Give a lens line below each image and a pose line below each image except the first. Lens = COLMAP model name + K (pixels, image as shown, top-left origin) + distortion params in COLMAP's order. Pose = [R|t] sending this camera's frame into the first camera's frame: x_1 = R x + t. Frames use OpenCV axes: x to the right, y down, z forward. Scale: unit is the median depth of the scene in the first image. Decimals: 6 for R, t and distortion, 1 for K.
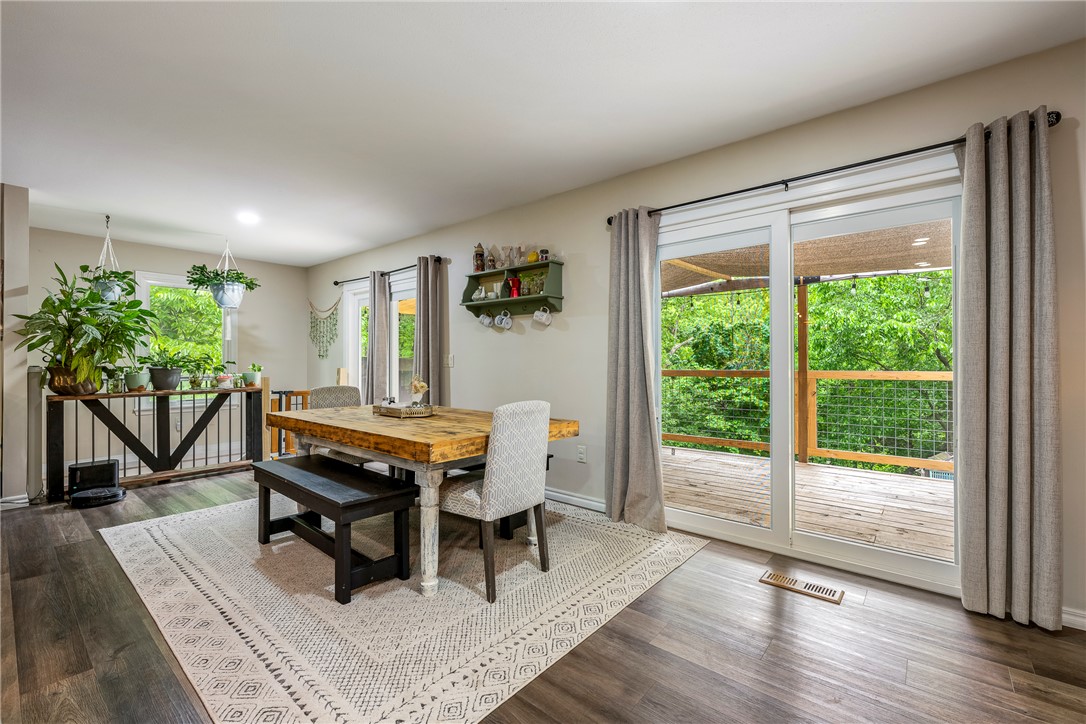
lens RADIAL K [[466.9, 0, 542.4], [0, 466.9, 360.4], [0, 0, 1]] dist [-0.002424, 0.000042]
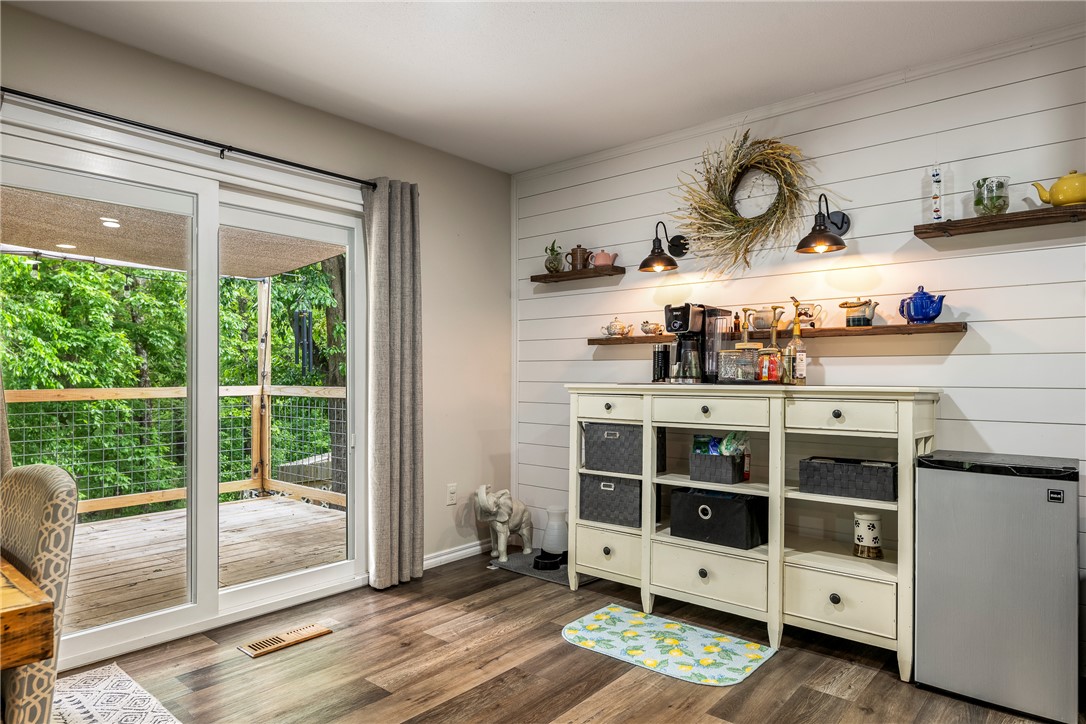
lens RADIAL K [[655.4, 0, 543.7], [0, 655.4, 367.9], [0, 0, 1]] dist [-0.004643, 0.002857]
pose [[0.000533, 0.010782, 0.999942, -0.572457], [-0.001280, 0.999941, -0.010781, -0.001570], [-0.999999, -0.001274, 0.000546, 0.462035]]
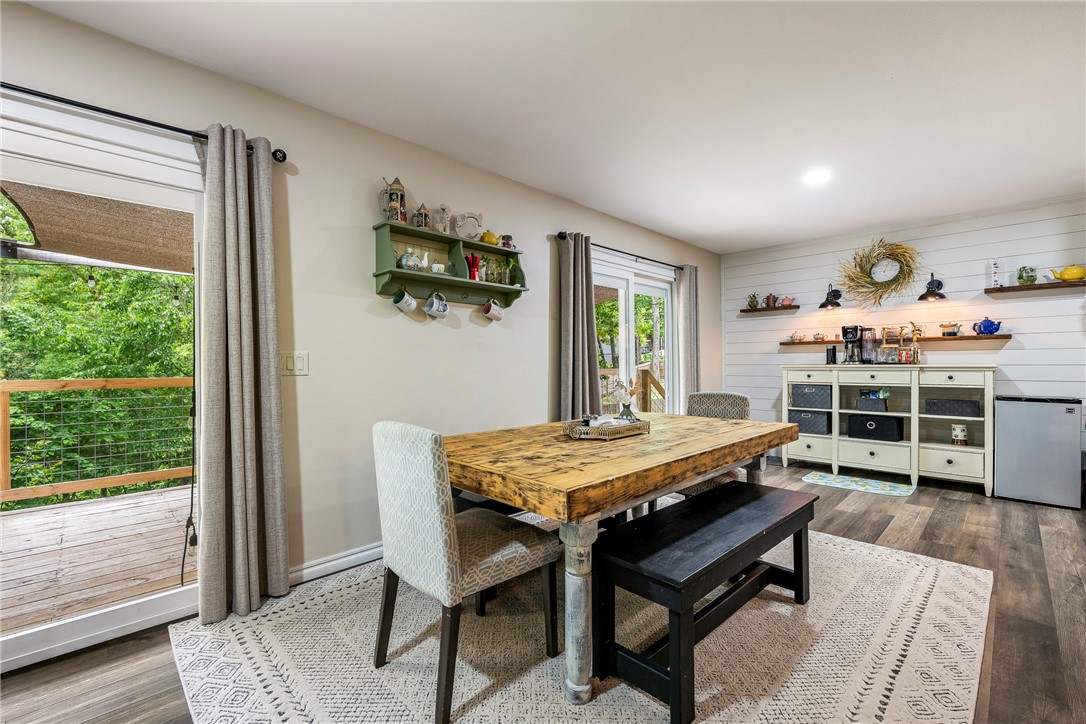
lens RADIAL K [[466.9, 0, 538.1], [0, 466.9, 365.3], [0, 0, 1]] dist [-0.002424, 0.000042]
pose [[0.089105, -0.004127, 0.996014, -1.214229], [0.005080, 0.999980, 0.003689, 0.004363], [-0.996009, 0.004731, 0.089124, 1.214729]]
